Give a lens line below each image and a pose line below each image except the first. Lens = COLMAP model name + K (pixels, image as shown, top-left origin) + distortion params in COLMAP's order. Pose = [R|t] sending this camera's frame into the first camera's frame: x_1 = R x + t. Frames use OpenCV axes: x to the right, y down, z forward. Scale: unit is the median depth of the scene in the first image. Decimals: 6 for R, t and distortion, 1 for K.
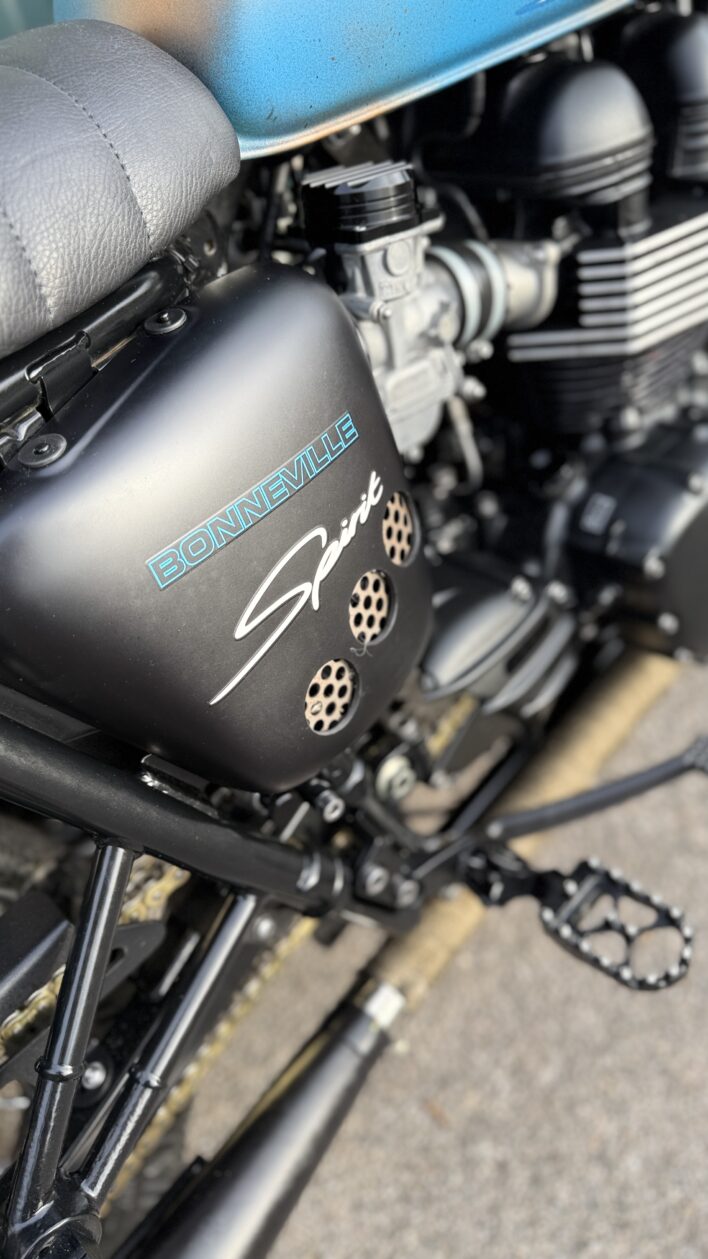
lens RADIAL K [[958.9, 0, 359.0], [0, 958.9, 668.0], [0, 0, 1]] dist [-0.013706, -0.004531]
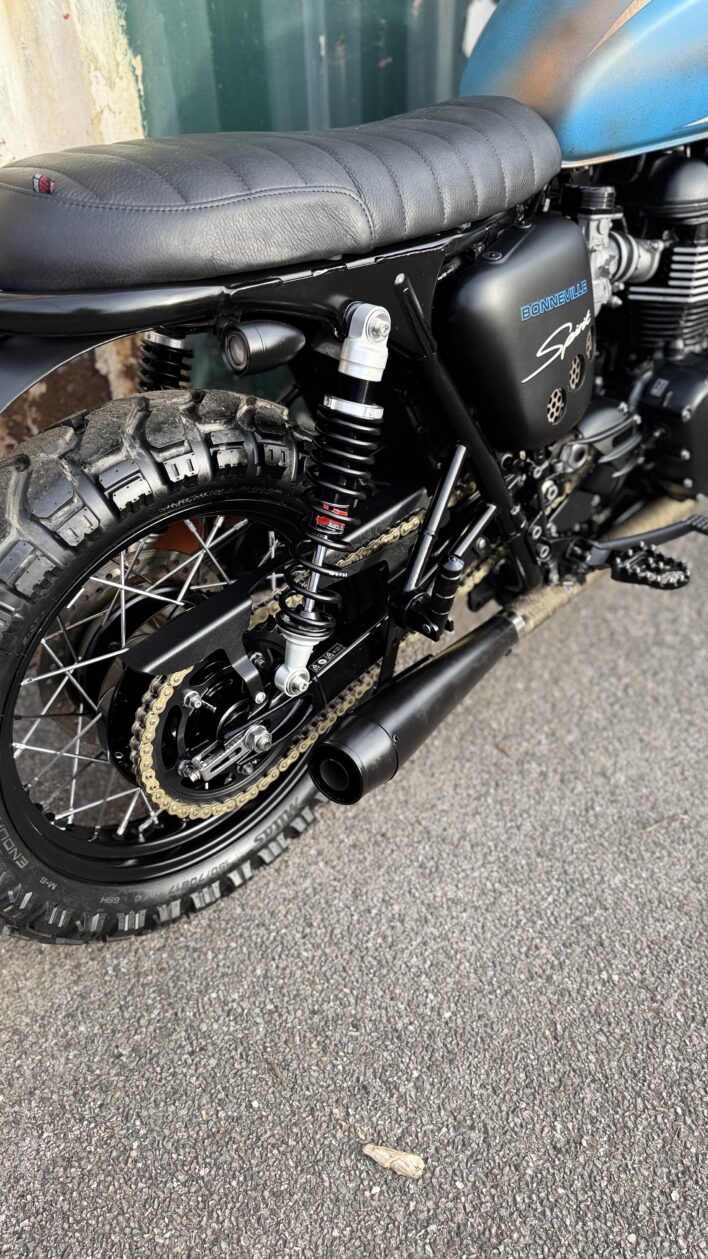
lens RADIAL K [[905.6, 0, 324.2], [0, 905.6, 660.4], [0, 0, 1]] dist [-0.007342, -0.002465]
pose [[0.988002, 0.150195, 0.035952, -0.450904], [-0.147166, 0.986206, -0.075758, 0.701302], [-0.046834, 0.069558, 0.996478, -0.837146]]
